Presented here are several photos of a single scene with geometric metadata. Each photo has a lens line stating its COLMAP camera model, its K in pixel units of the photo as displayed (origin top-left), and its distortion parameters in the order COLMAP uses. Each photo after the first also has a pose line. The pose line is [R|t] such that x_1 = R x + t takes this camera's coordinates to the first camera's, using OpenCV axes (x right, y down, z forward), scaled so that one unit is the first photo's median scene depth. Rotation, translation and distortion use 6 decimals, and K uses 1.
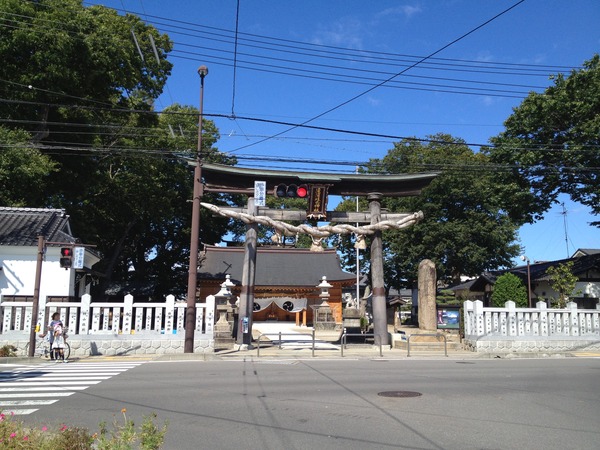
lens RADIAL K [[526.8, 0, 300.0], [0, 526.8, 225.0], [0, 0, 1]] dist [0.010218, 0.000530]
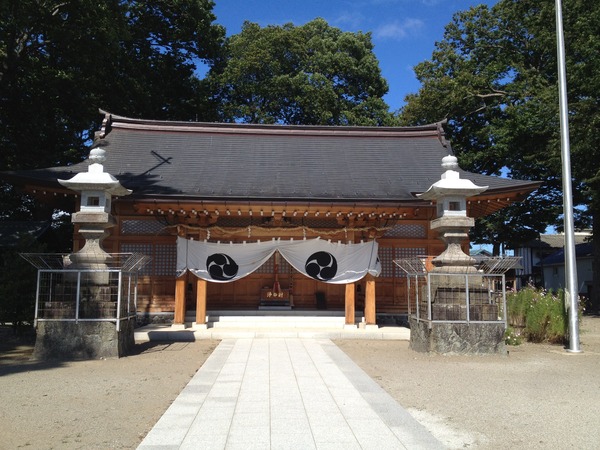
lens RADIAL K [[526.8, 0, 300.0], [0, 526.8, 225.0], [0, 0, 1]] dist [0.010218, 0.000530]
pose [[0.997049, -0.006289, -0.076512, -0.010349], [0.010226, 0.998638, 0.051172, 0.111659], [0.076086, -0.051803, 0.995755, 0.672249]]
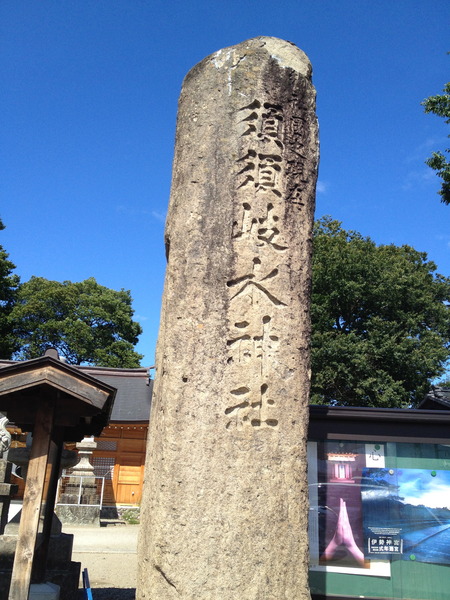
lens RADIAL K [[526.8, 0, 225.0], [0, 526.8, 300.0], [0, 0, 1]] dist [0.010218, 0.000530]
pose [[0.996160, 0.056562, 0.066830, 0.122294], [-0.043458, 0.982077, -0.183400, 0.081349], [-0.076005, 0.179791, 0.980764, 0.469542]]
